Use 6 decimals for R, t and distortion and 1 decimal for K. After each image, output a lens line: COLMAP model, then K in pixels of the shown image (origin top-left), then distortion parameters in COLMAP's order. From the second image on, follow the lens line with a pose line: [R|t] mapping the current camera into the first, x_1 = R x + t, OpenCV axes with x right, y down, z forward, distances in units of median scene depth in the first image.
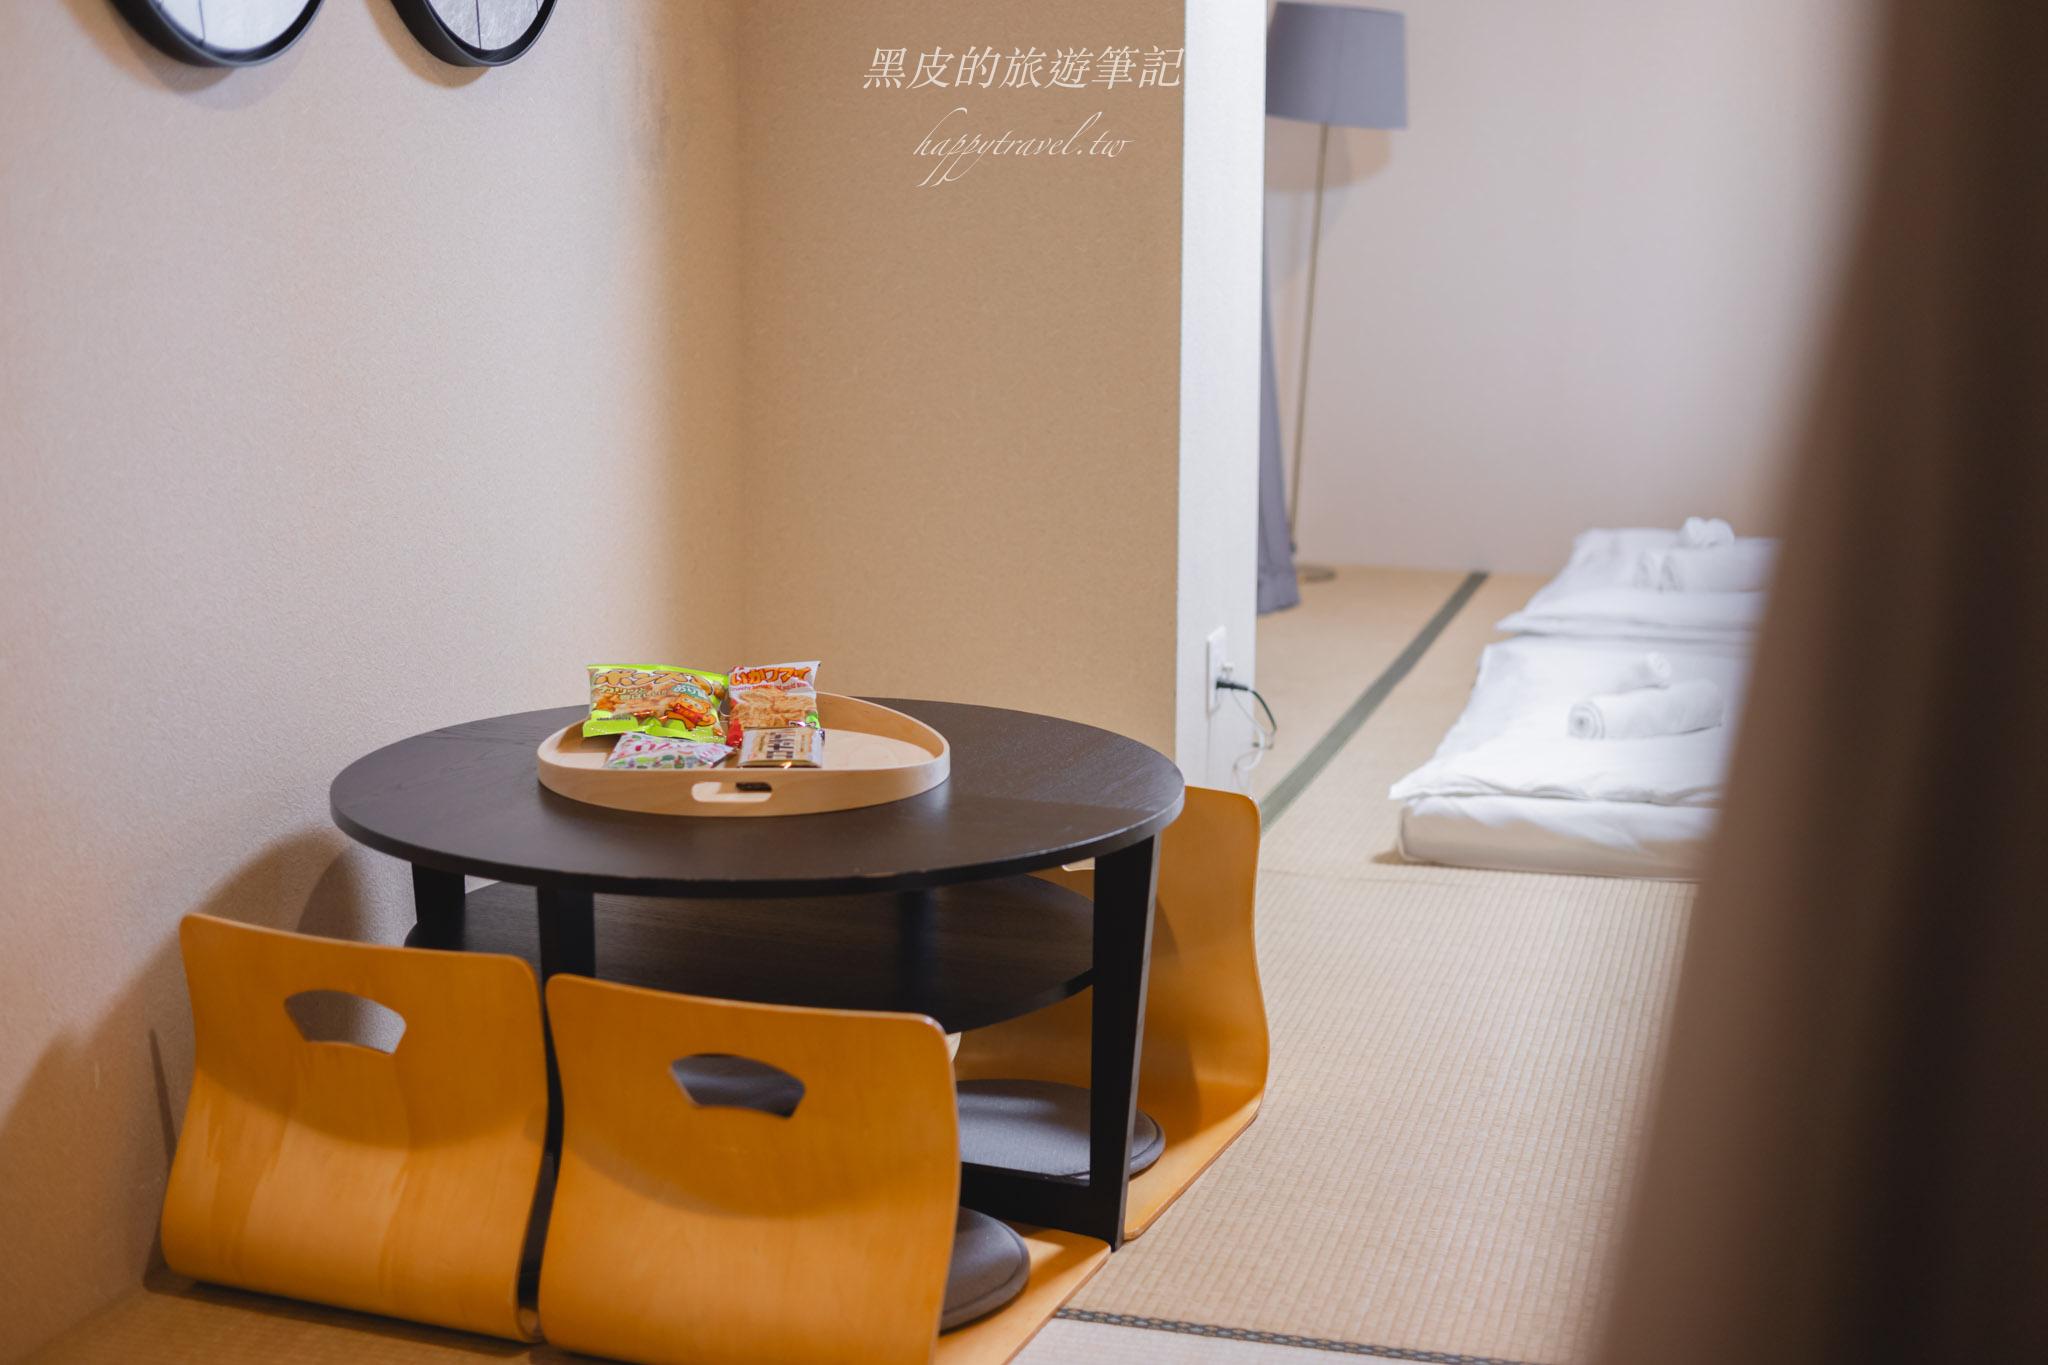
lens RADIAL K [[2890.0, 0, 1024.0], [0, 2890.0, 682.5], [0, 0, 1]] dist [0.001512, 0.018493]
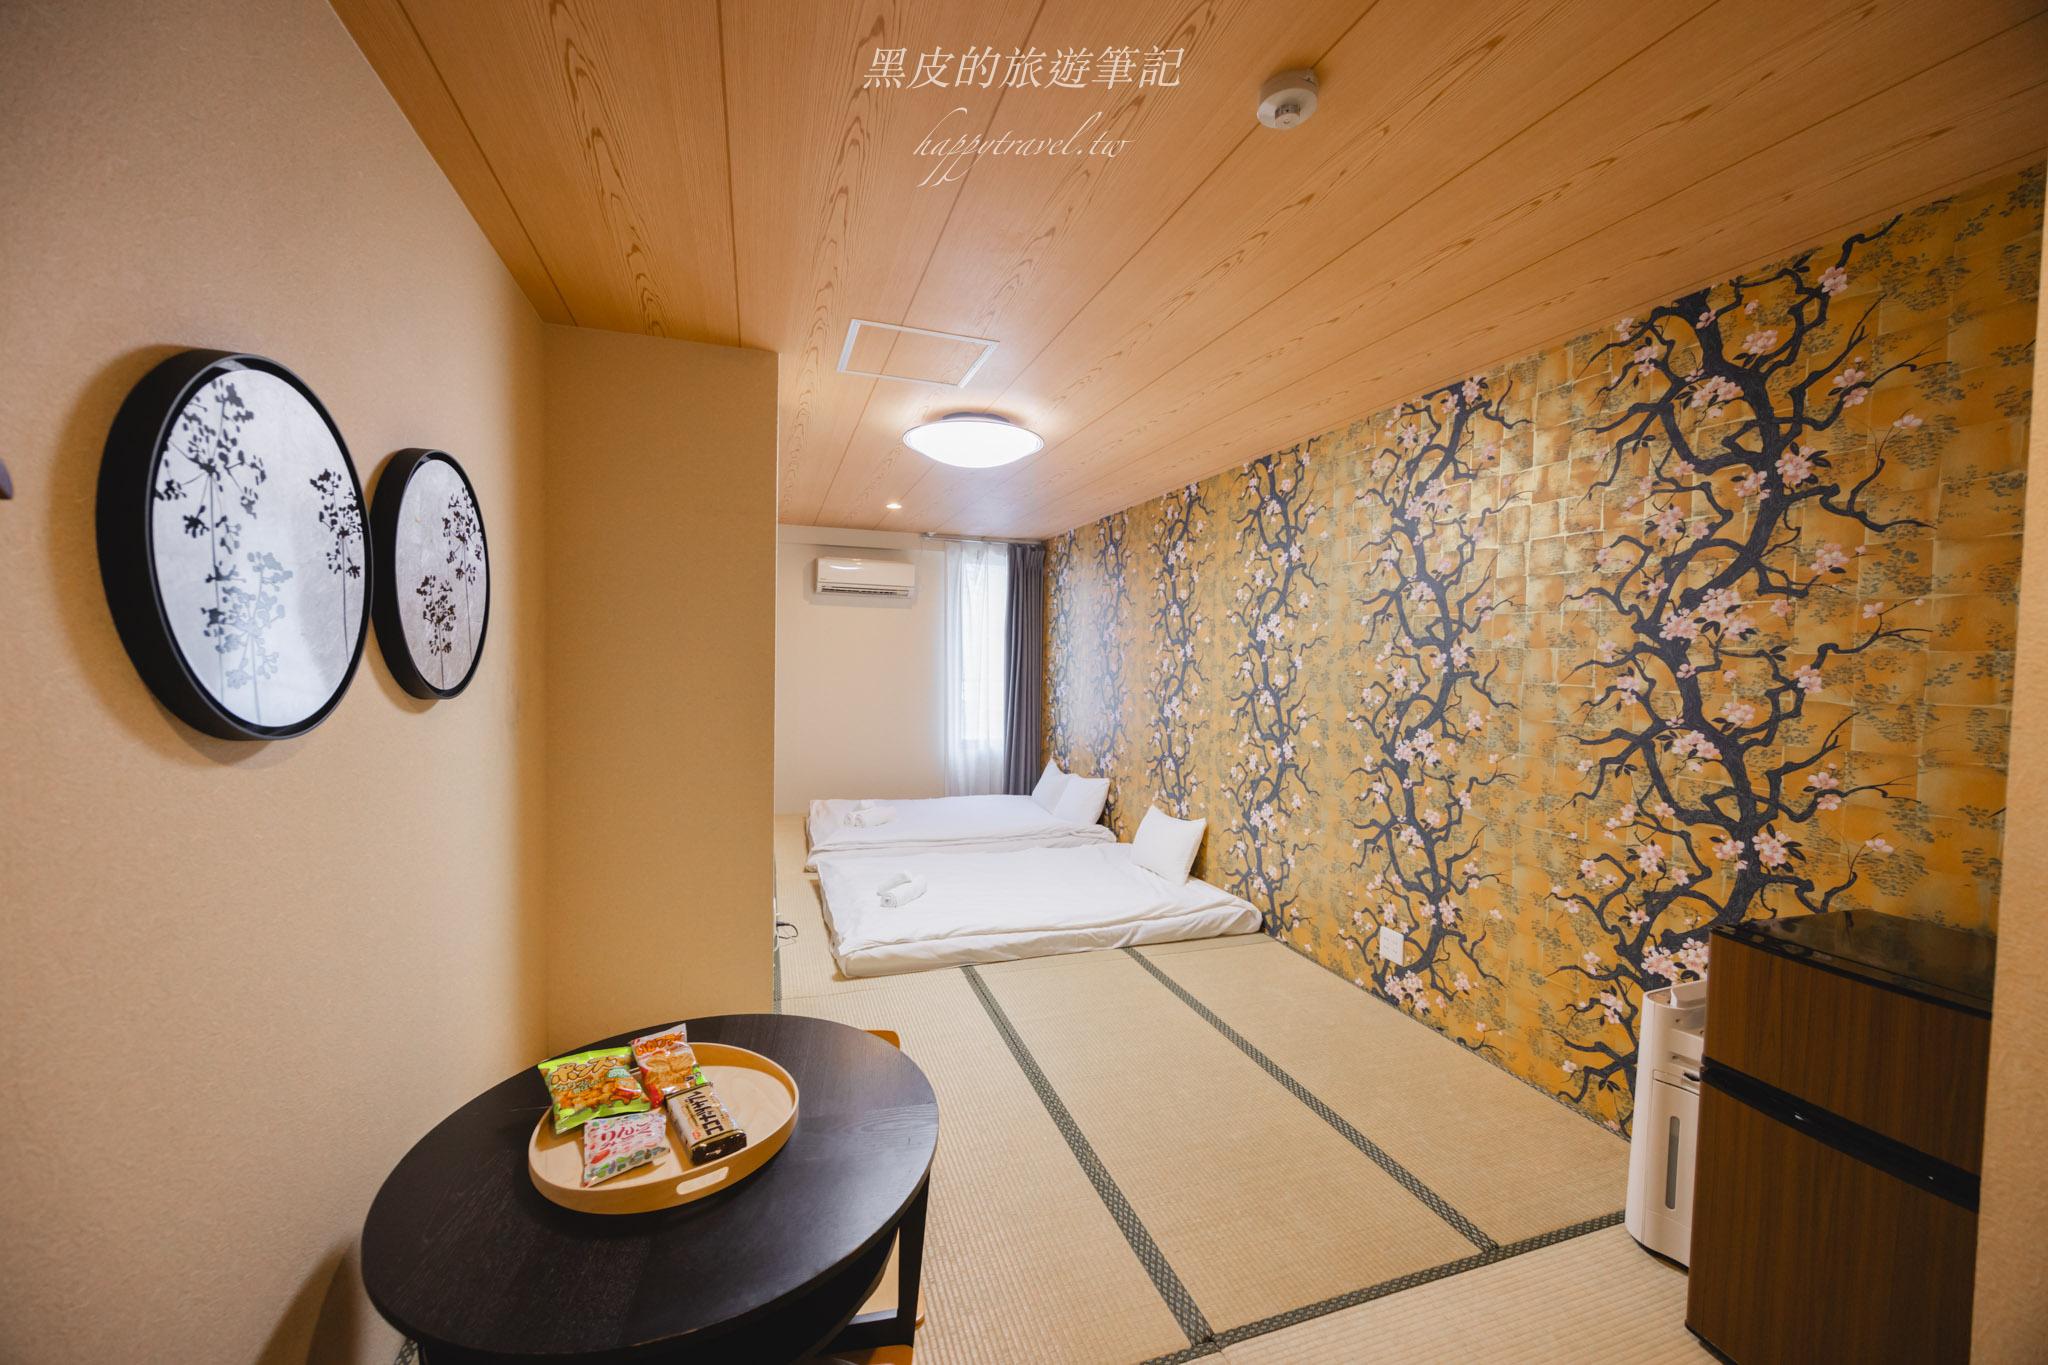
lens RADIAL K [[783.3, 0, 1024.0], [0, 783.3, 682.5], [0, 0, 1]] dist [-0.002186, 0.000047]
pose [[0.828659, -0.010441, 0.559656, -0.139649], [0.086505, 0.990203, -0.109611, -0.123334], [-0.553028, 0.139243, 0.821444, 0.372270]]
